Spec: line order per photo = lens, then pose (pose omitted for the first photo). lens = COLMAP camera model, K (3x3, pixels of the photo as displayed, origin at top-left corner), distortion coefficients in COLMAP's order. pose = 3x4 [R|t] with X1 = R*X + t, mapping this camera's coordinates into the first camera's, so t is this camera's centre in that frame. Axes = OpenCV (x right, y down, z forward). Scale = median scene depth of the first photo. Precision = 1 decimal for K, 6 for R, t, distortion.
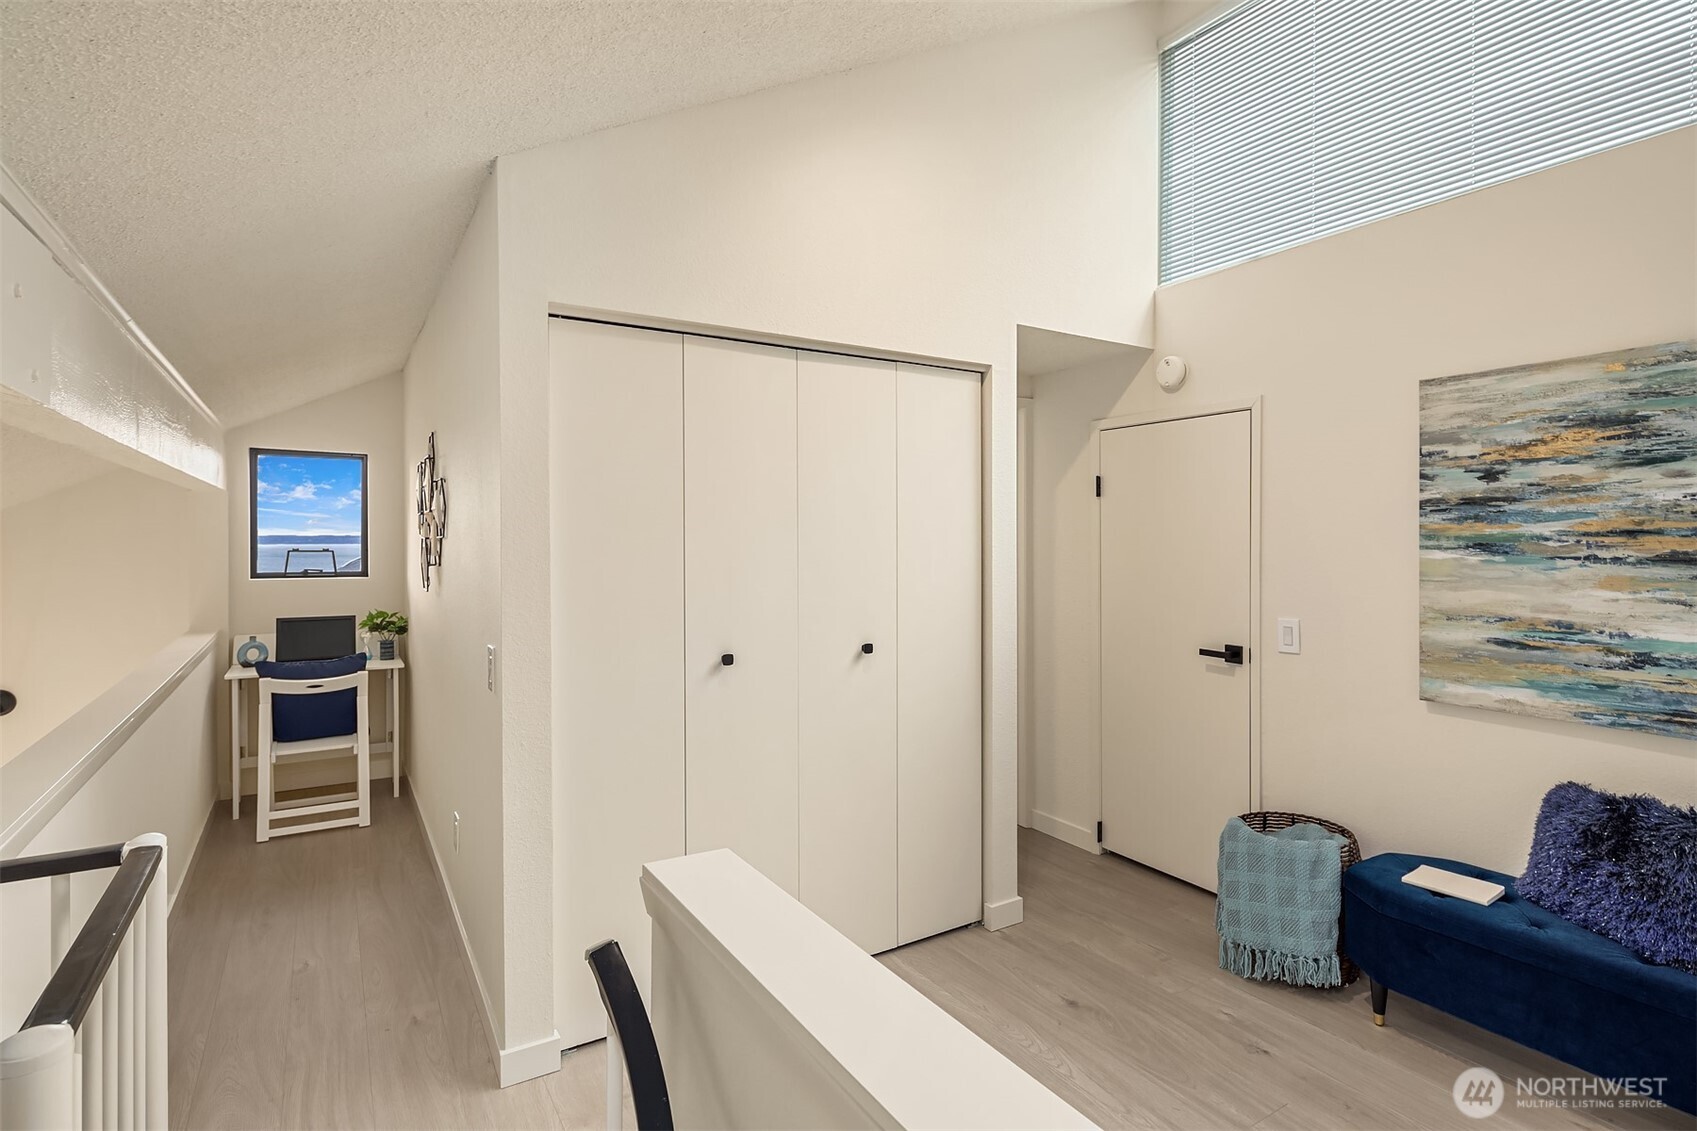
lens RADIAL K [[843.4, 0, 848.0], [0, 843.4, 554.0], [0, 0, 1]] dist [-0.000427, 0.000452]
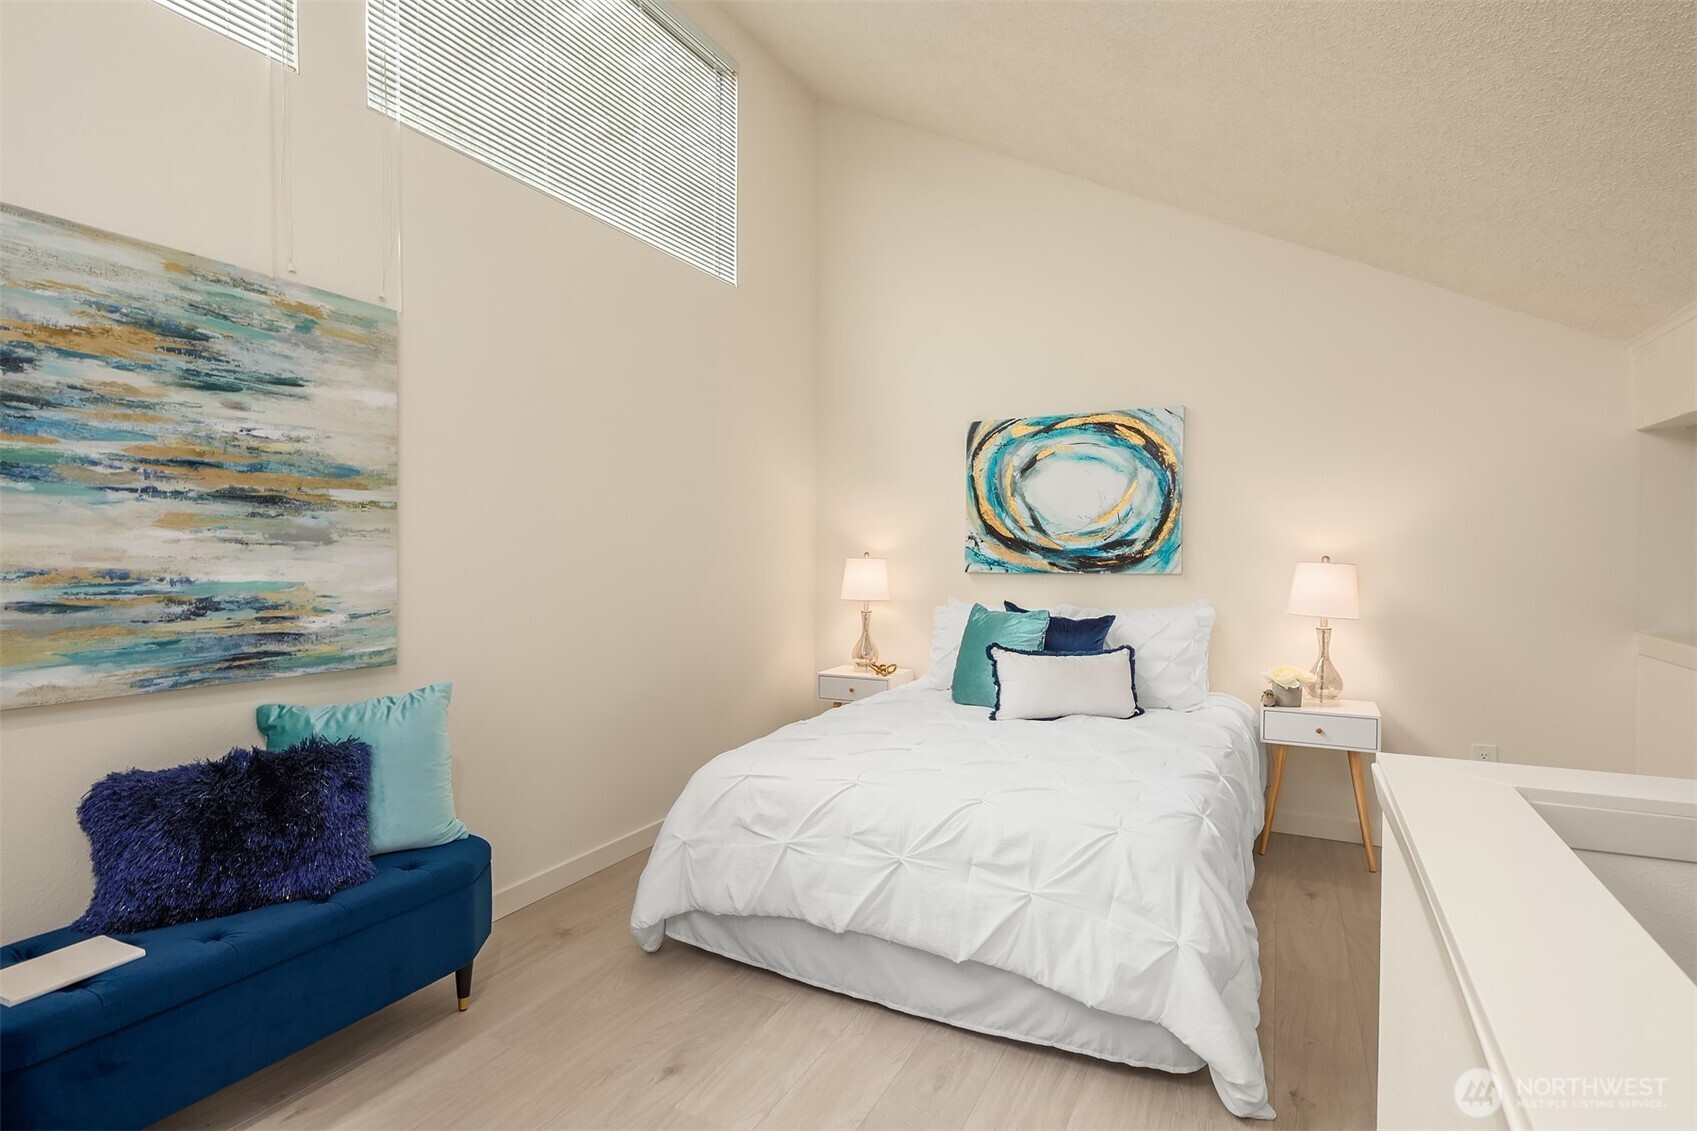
lens RADIAL K [[843.4, 0, 849.9], [0, 843.4, 569.2], [0, 0, 1]] dist [-0.000427, 0.000452]
pose [[-0.513759, -0.018946, 0.857725, -0.179720], [0.006060, 0.999651, 0.025711, 0.064822], [-0.857913, 0.018407, -0.513465, 0.840932]]
